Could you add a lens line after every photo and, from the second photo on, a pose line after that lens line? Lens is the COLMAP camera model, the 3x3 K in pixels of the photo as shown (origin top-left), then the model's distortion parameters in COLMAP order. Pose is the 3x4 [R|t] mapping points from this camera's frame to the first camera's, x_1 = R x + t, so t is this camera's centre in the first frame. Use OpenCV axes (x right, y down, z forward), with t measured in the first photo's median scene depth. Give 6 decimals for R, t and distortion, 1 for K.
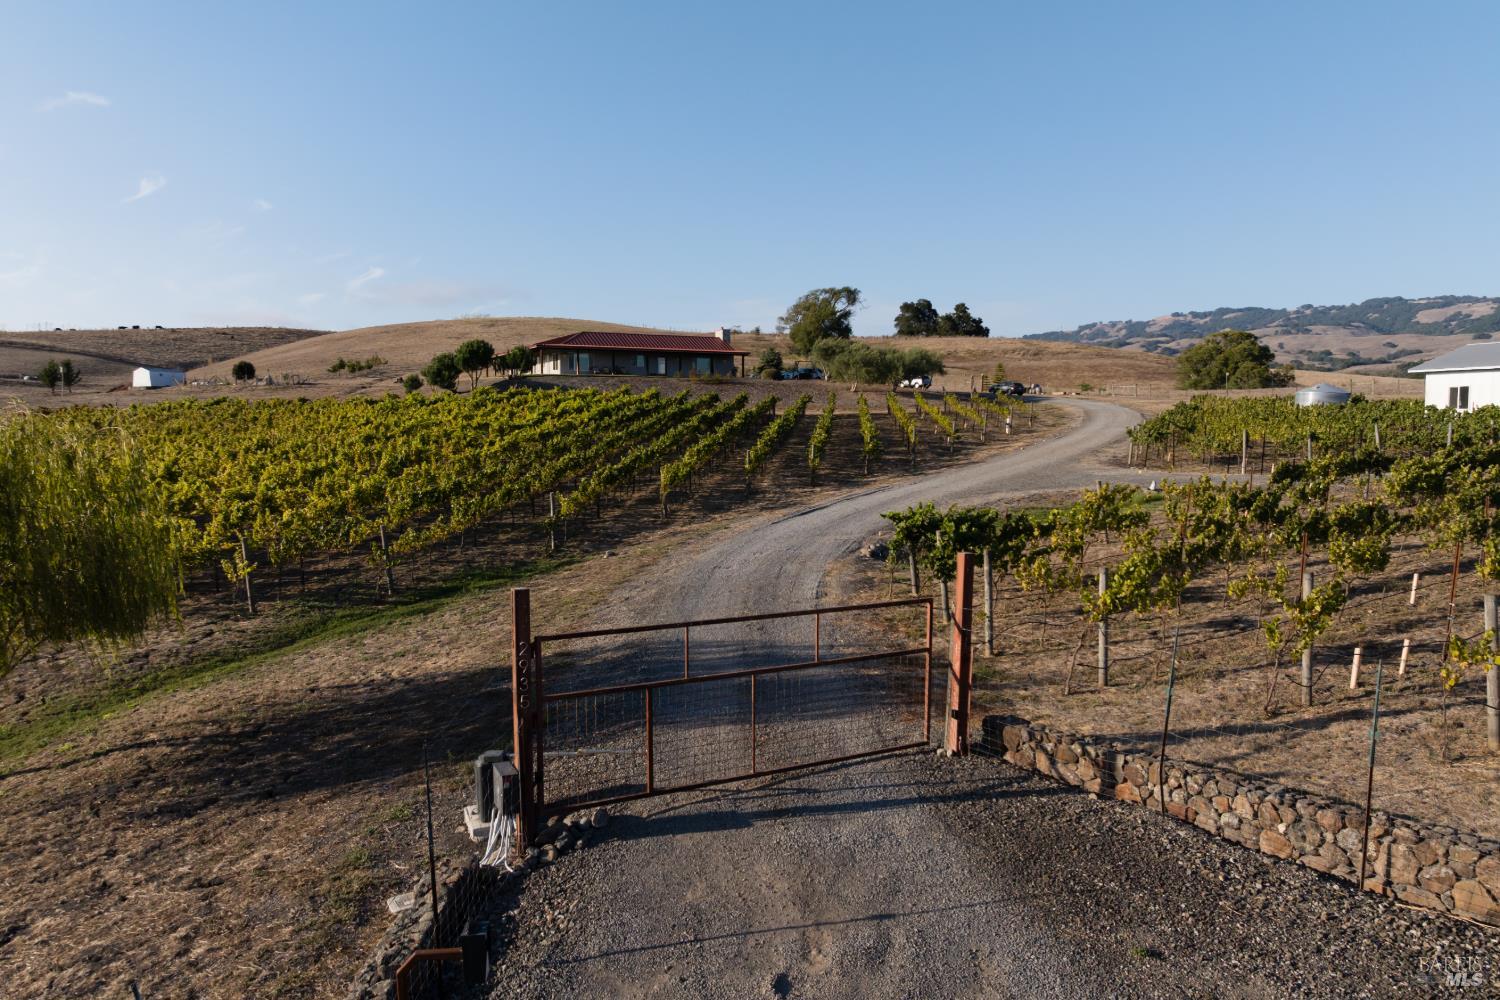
lens RADIAL K [[997.0, 0, 750.0], [0, 997.0, 500.0], [0, 0, 1]] dist [-0.047227, 0.017825]
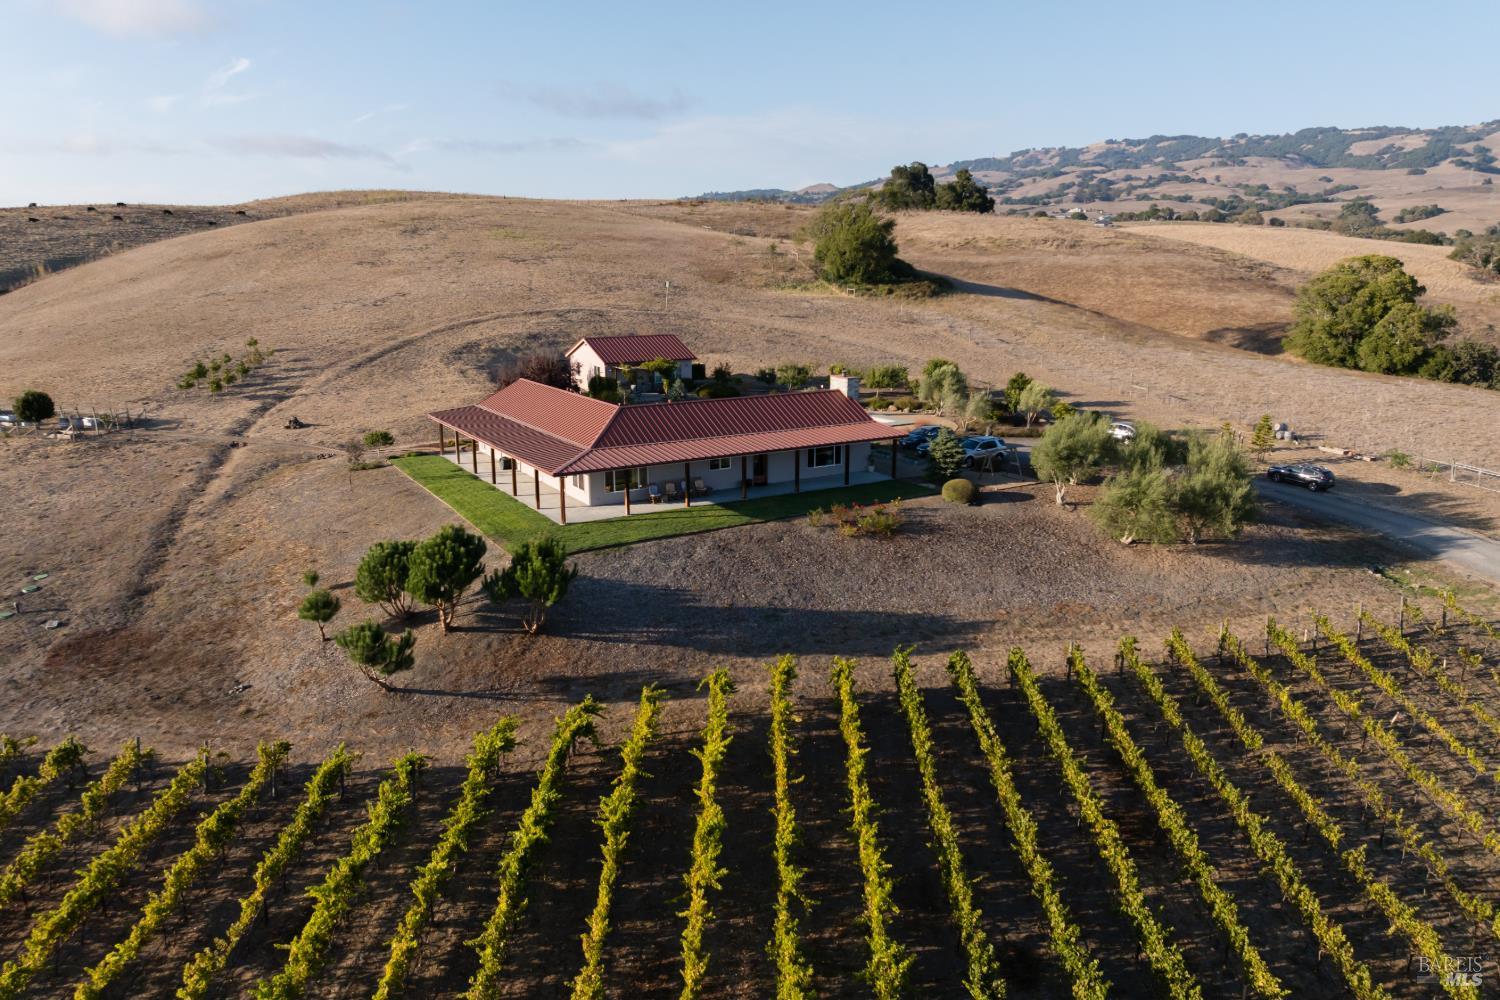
lens RADIAL K [[997.0, 0, 750.0], [0, 997.0, 500.0], [0, 0, 1]] dist [-0.047227, 0.017825]
pose [[0.997070, -0.017985, 0.074347, -0.040427], [0.005231, 0.985723, 0.168292, -0.061439], [-0.076312, -0.167410, 0.982929, 0.126043]]
